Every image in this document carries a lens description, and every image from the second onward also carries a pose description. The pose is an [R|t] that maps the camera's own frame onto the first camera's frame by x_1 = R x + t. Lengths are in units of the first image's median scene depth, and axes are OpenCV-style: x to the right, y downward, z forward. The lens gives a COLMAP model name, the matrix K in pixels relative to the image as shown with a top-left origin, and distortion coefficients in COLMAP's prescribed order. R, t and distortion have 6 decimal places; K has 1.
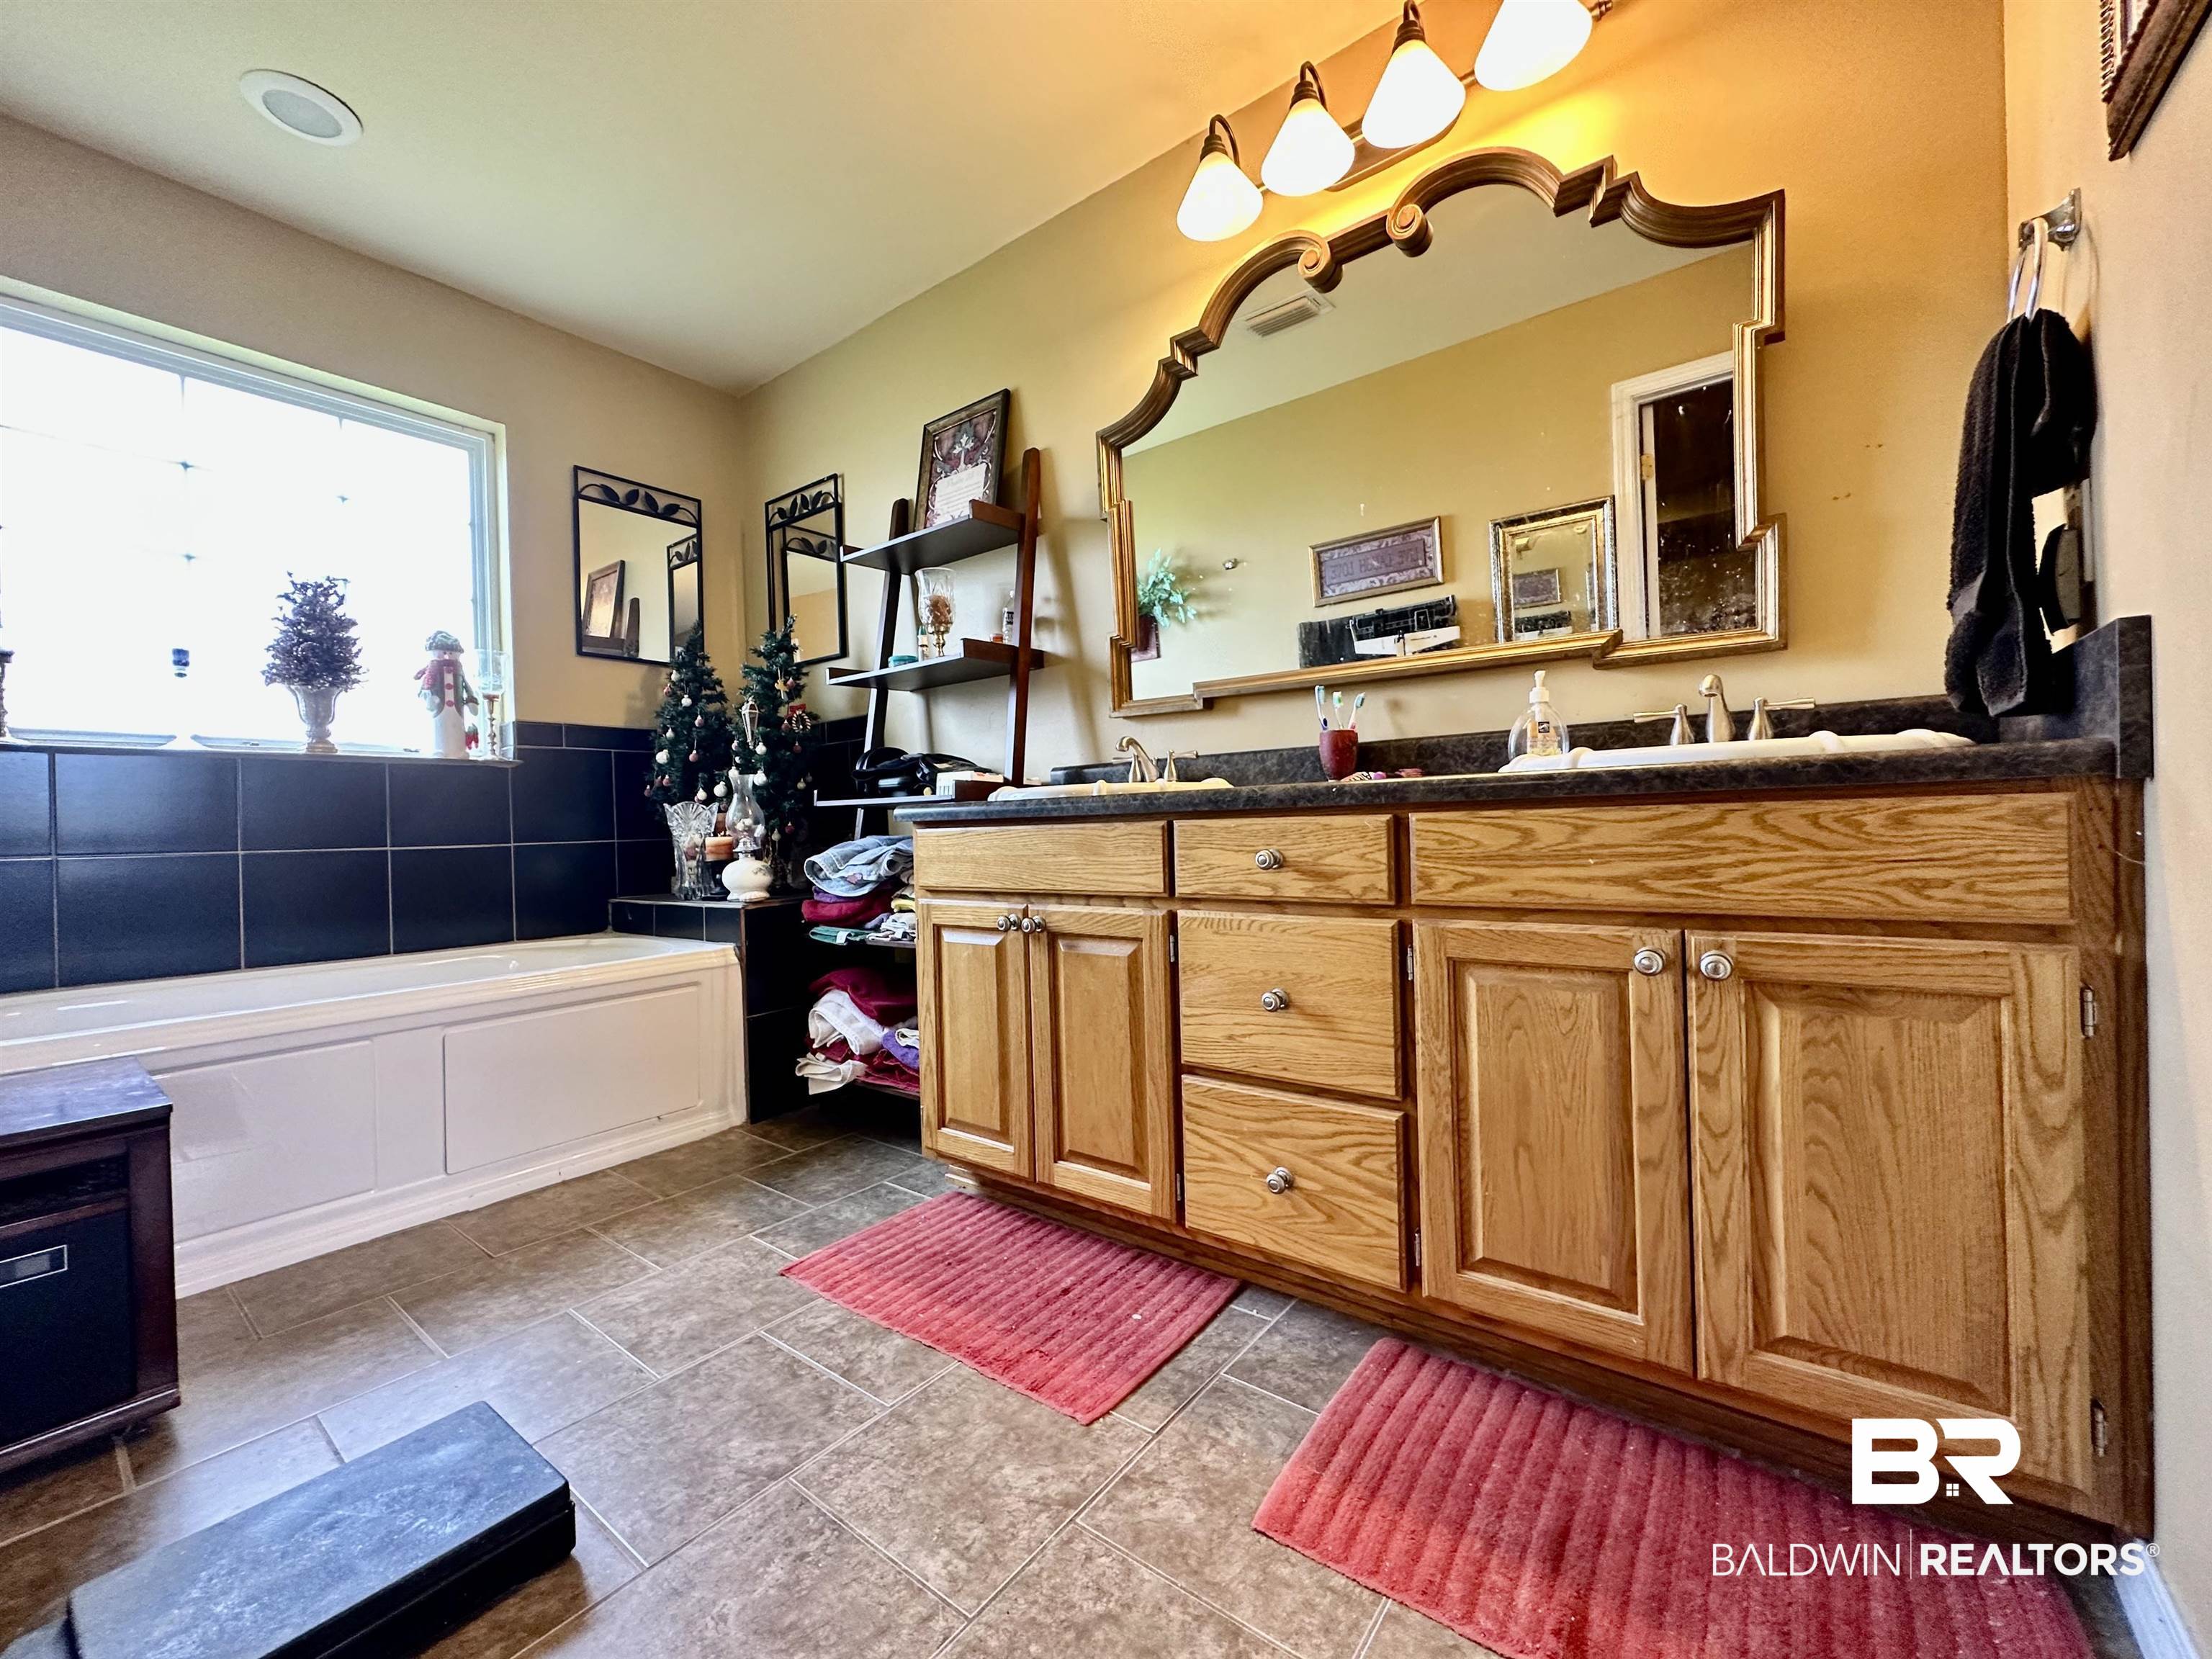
lens RADIAL K [[879.9, 0, 1108.8], [0, 879.9, 826.6], [0, 0, 1]] dist [0.002871, 0.000171]
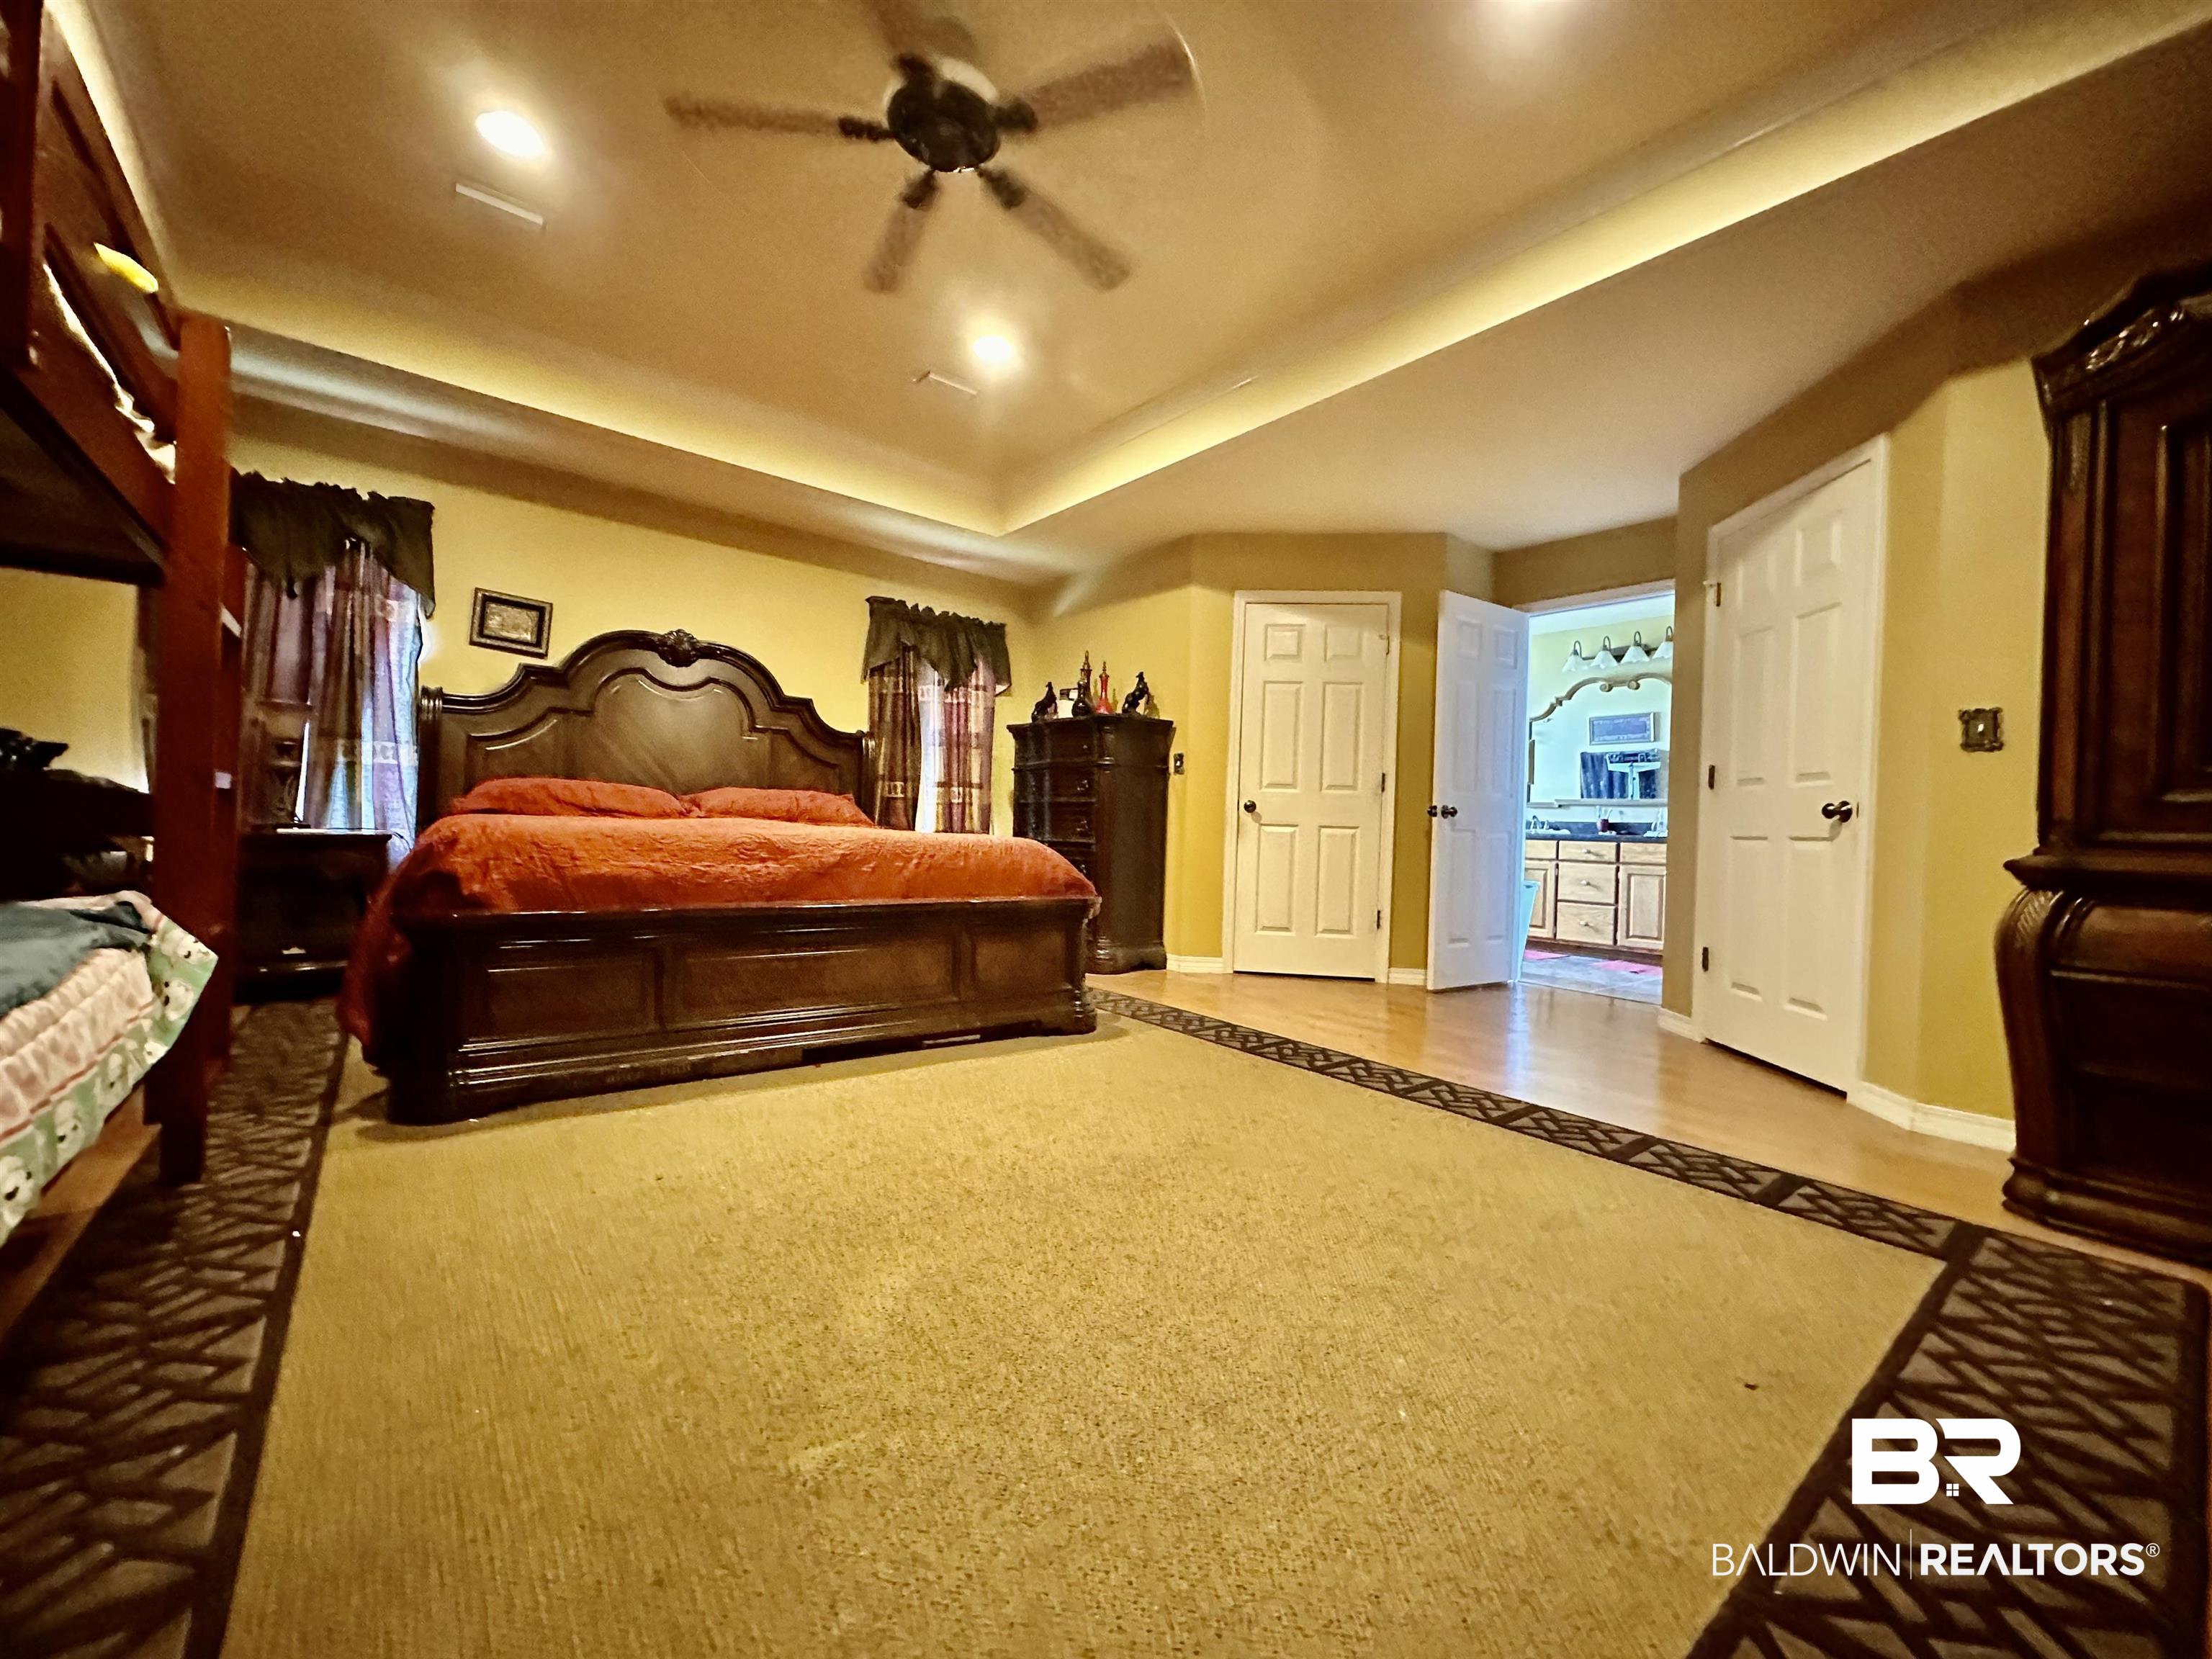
lens RADIAL K [[879.9, 0, 1108.8], [0, 879.9, 826.6], [0, 0, 1]] dist [0.002871, 0.000171]
pose [[0.971872, 0.061811, -0.227253, -1.083406], [-0.064365, 0.997919, -0.003836, 0.079946], [0.226543, 0.018355, 0.973828, -3.633578]]
